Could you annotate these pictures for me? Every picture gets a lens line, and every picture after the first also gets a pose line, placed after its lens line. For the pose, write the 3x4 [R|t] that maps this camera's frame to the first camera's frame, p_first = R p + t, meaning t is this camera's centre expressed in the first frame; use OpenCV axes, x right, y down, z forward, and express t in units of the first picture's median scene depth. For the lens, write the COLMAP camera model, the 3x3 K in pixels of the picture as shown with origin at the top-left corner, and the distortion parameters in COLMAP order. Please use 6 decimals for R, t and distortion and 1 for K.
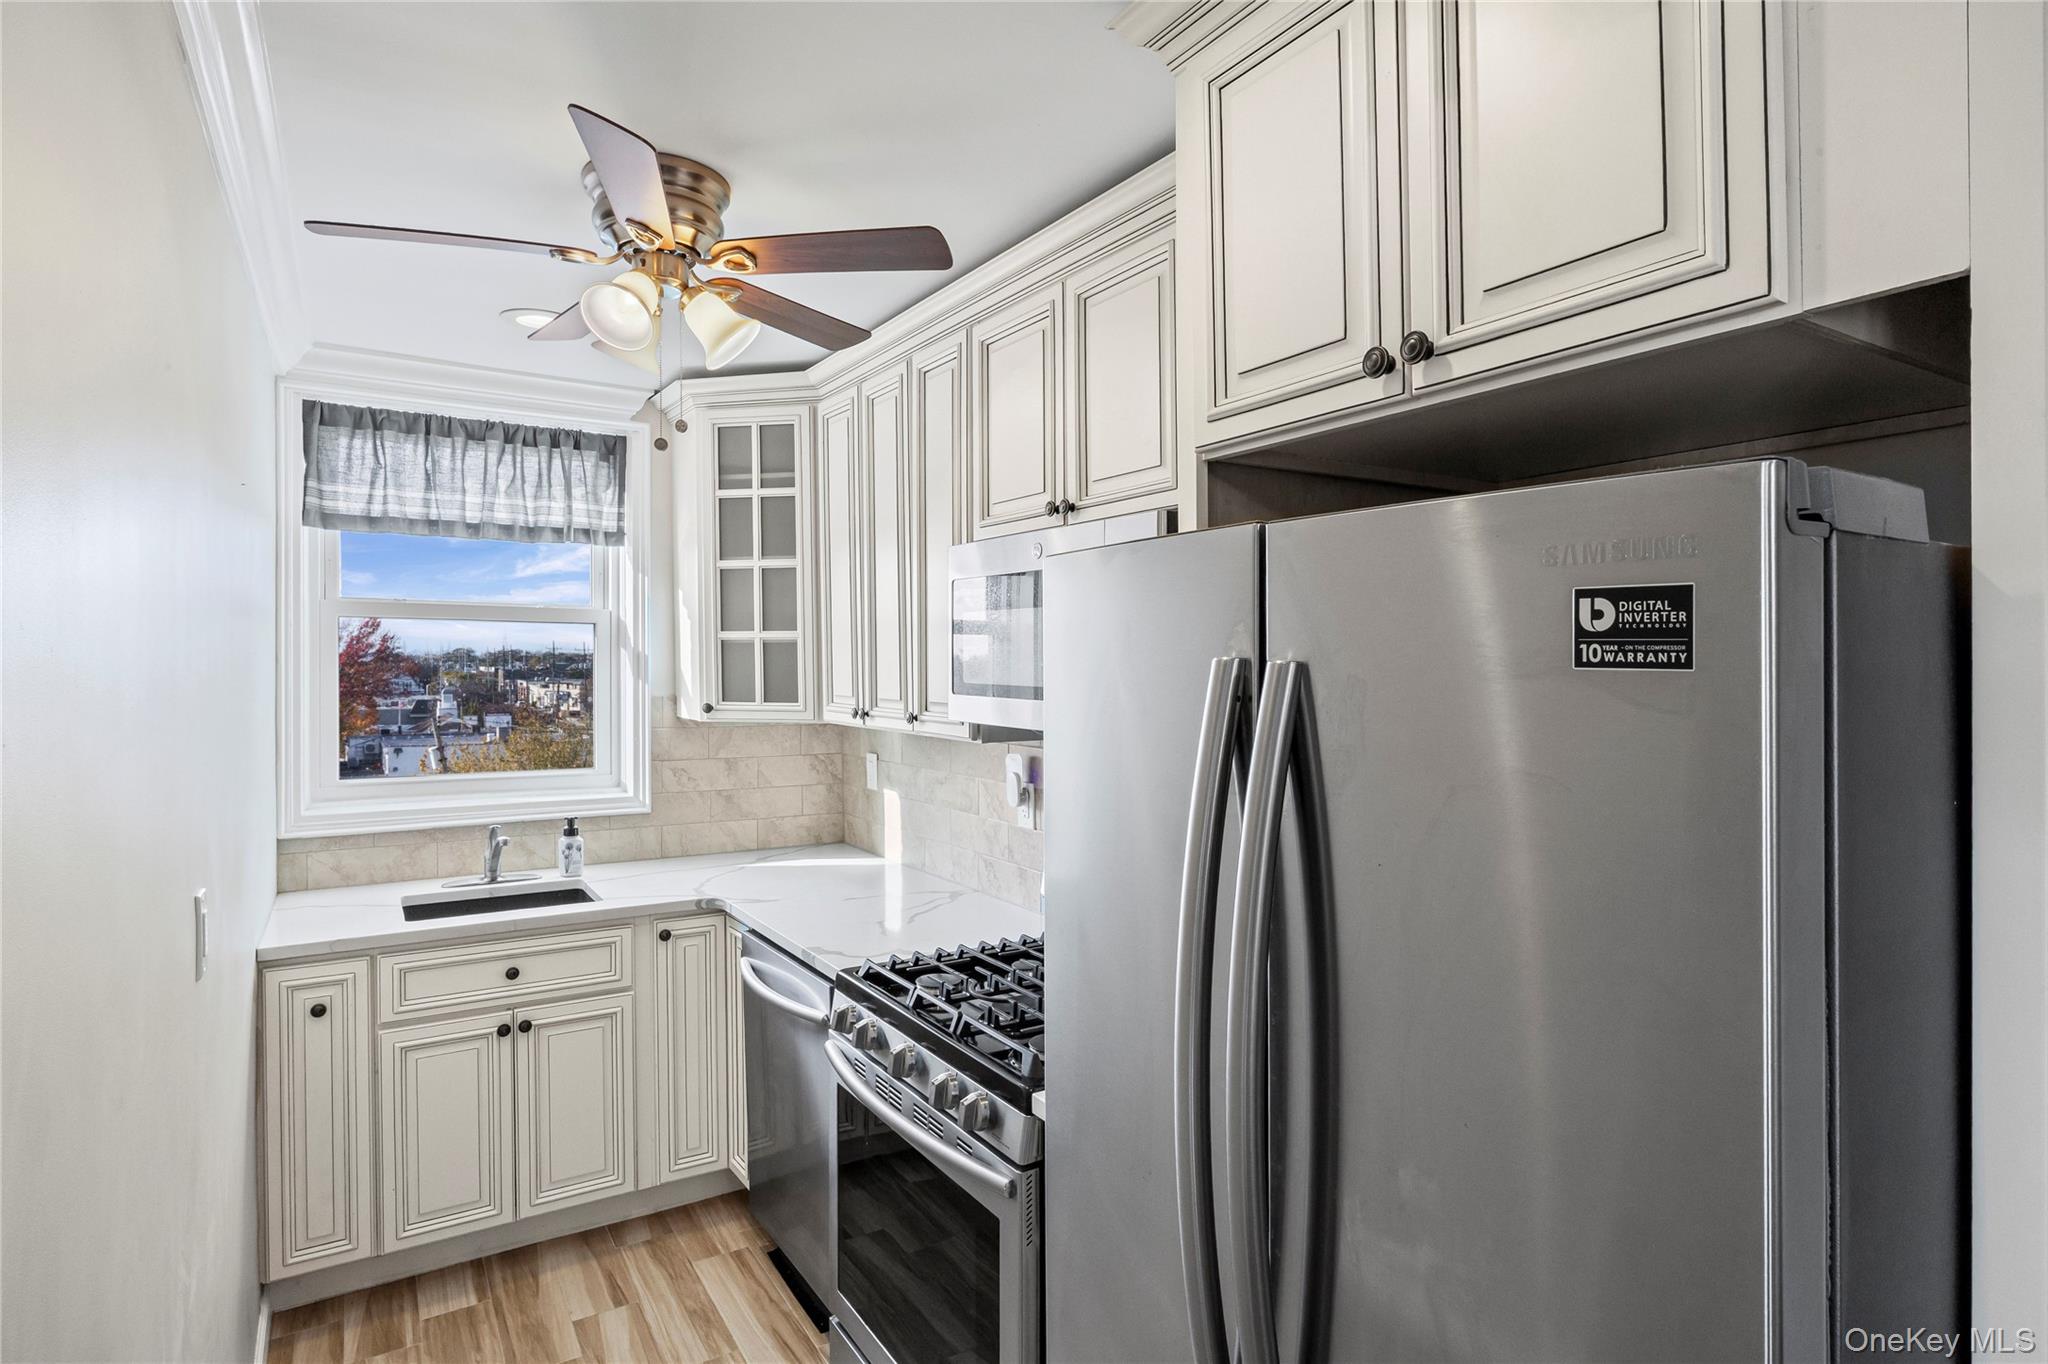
lens RADIAL K [[1067.5, 0, 1016.2], [0, 1067.5, 688.5], [0, 0, 1]] dist [-0.009165, 0.003202]
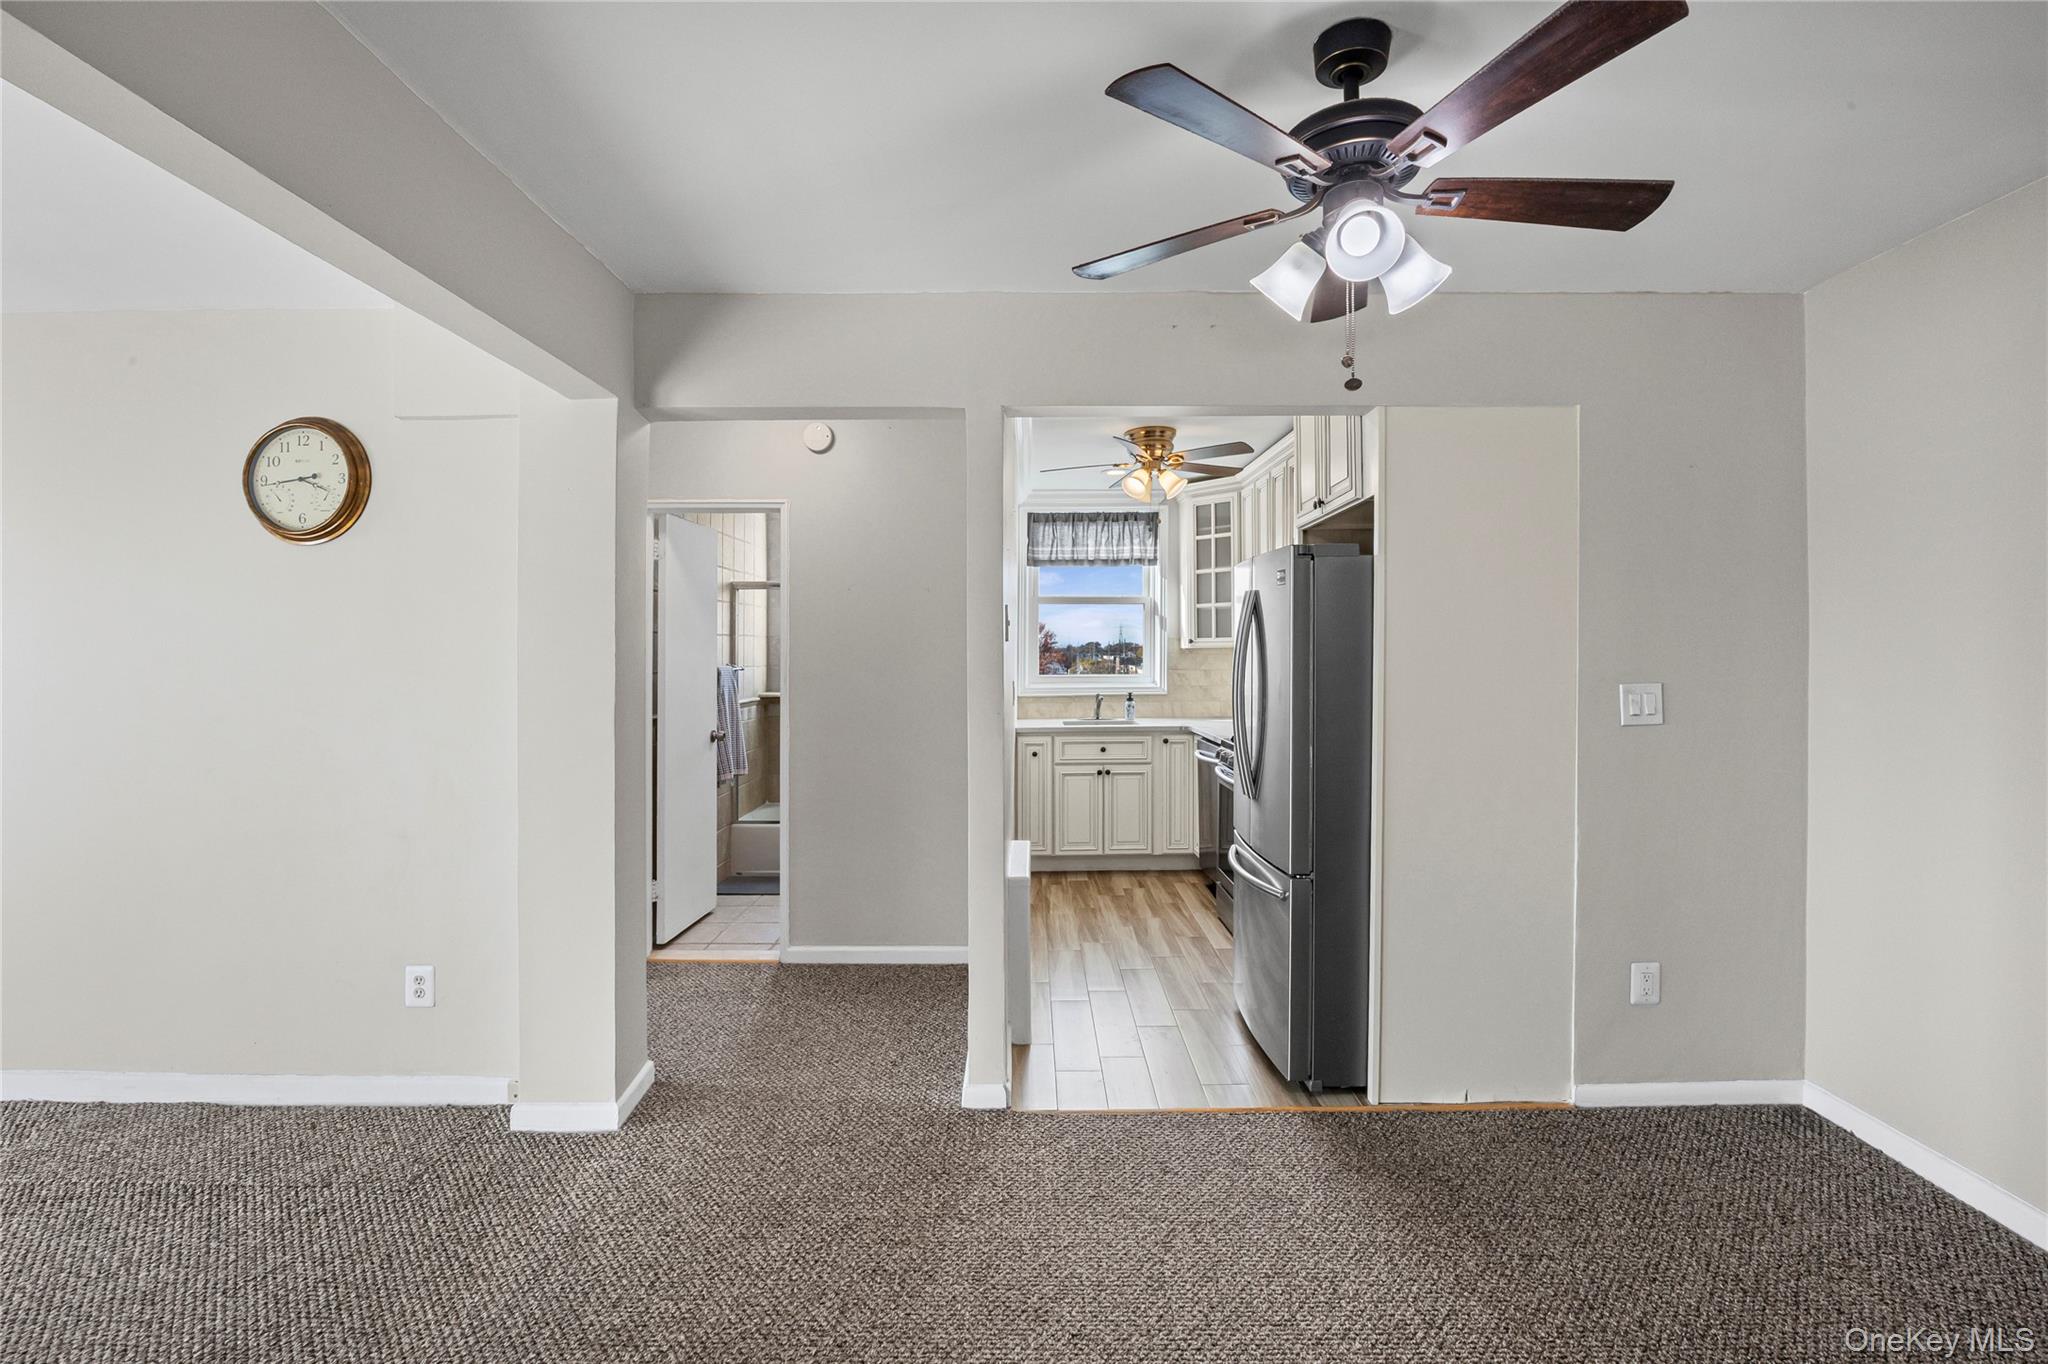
lens RADIAL K [[893.1, 0, 996.3], [0, 893.1, 711.2], [0, 0, 1]] dist [-0.012161, -0.000453]
pose [[0.833298, 0.029347, -0.552044, 0.389540], [-0.005704, 0.998993, 0.044496, 0.085557], [0.552794, -0.033929, 0.832627, -0.721671]]
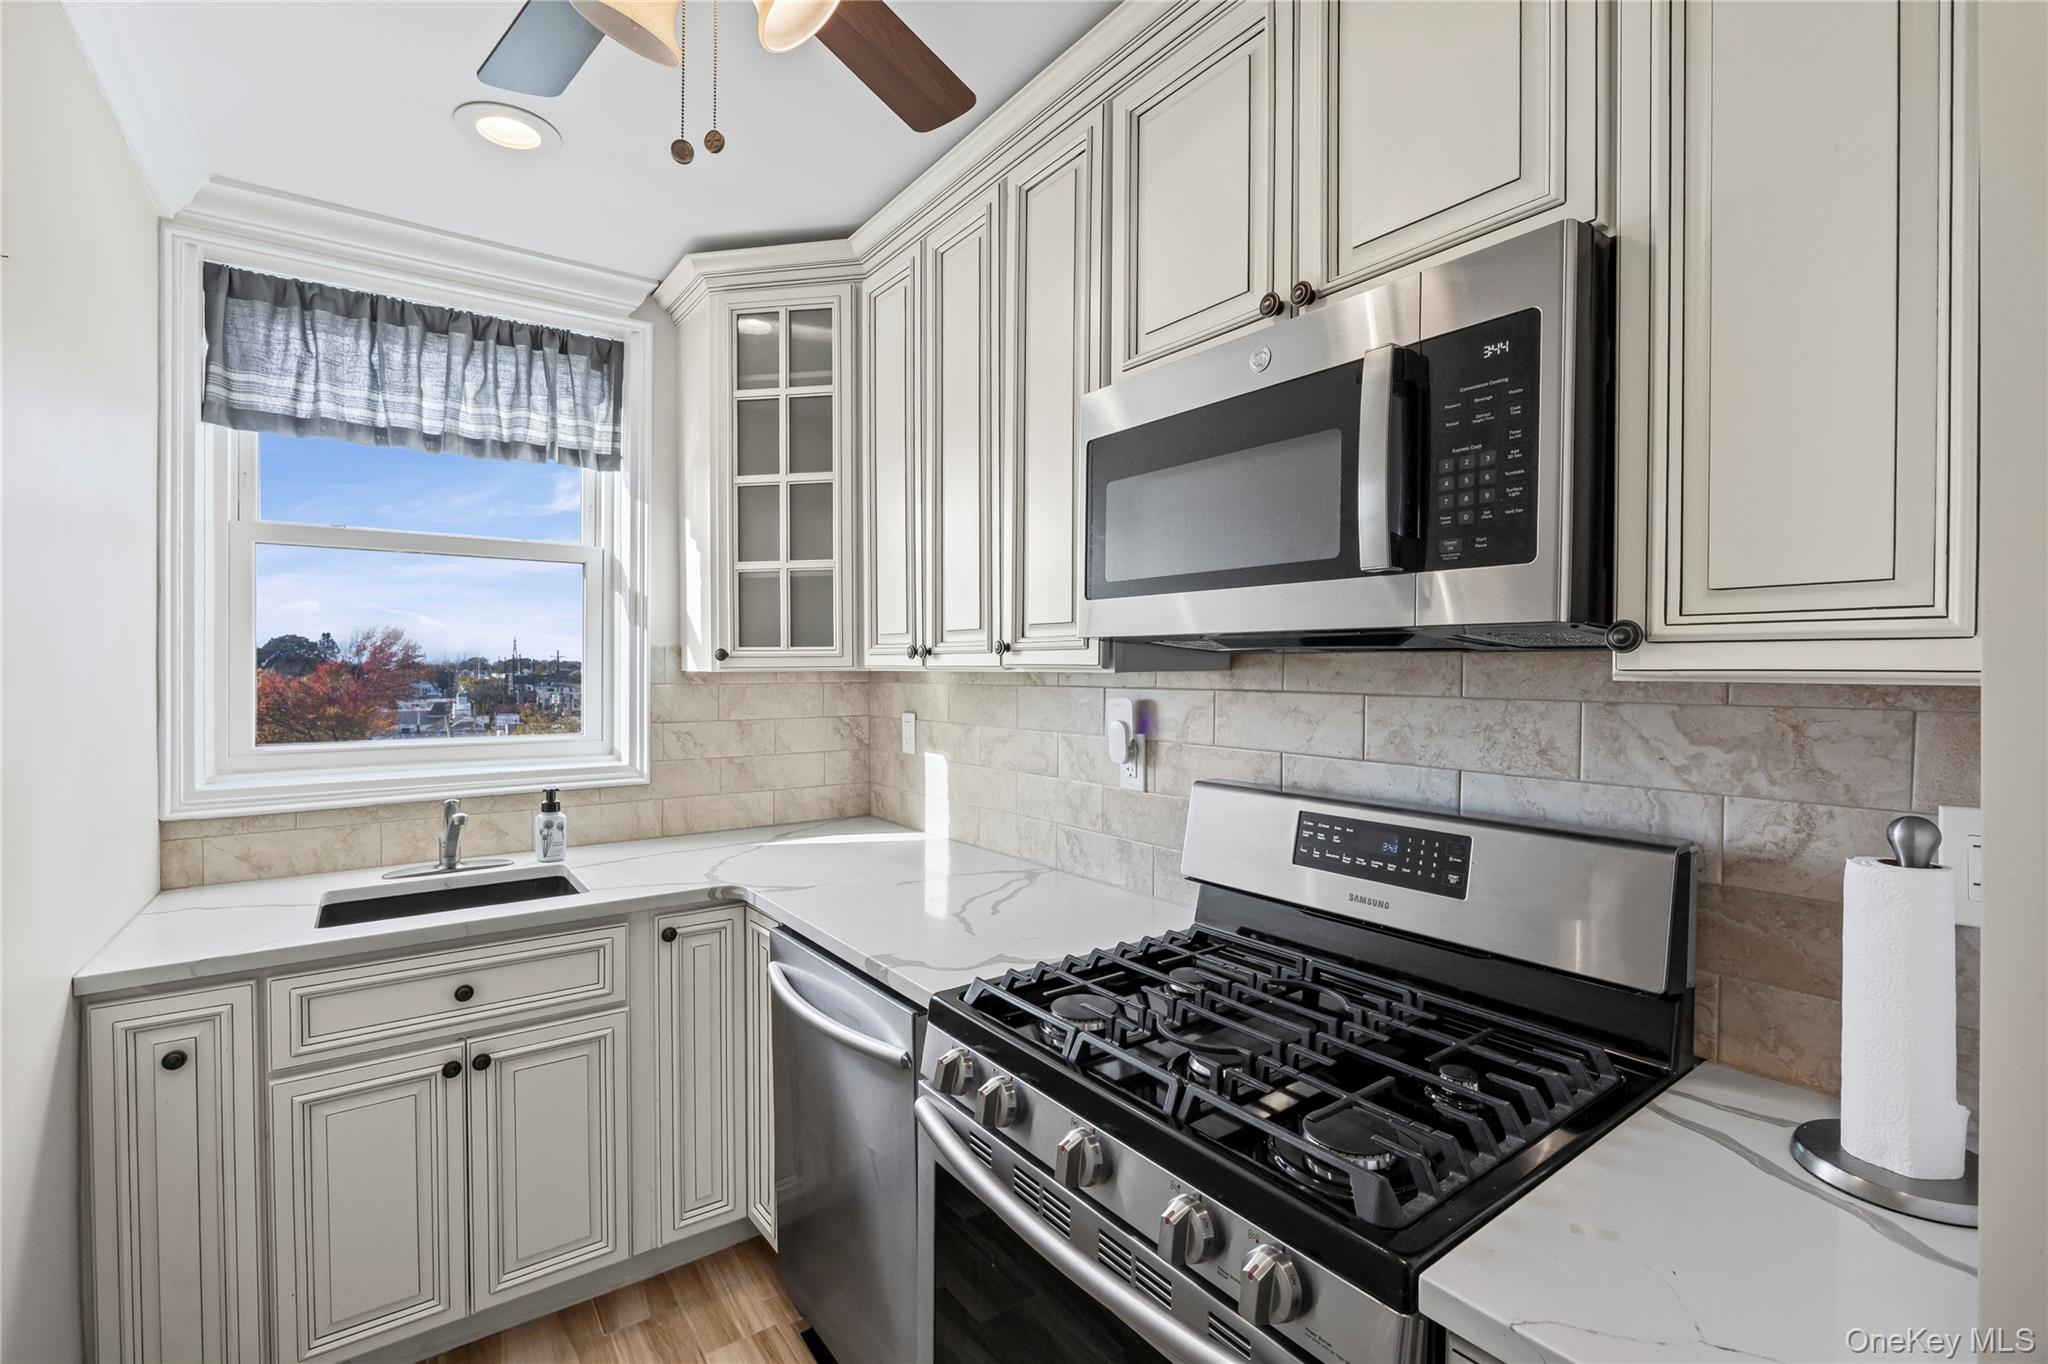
lens RADIAL K [[893.1, 0, 1029.1], [0, 893.1, 663.1], [0, 0, 1]] dist [-0.012161, -0.000453]
pose [[0.997007, -0.004441, 0.077190, -0.109470], [0.006652, 0.999575, -0.028400, 0.048899], [-0.077031, 0.028828, 0.996612, 0.304272]]
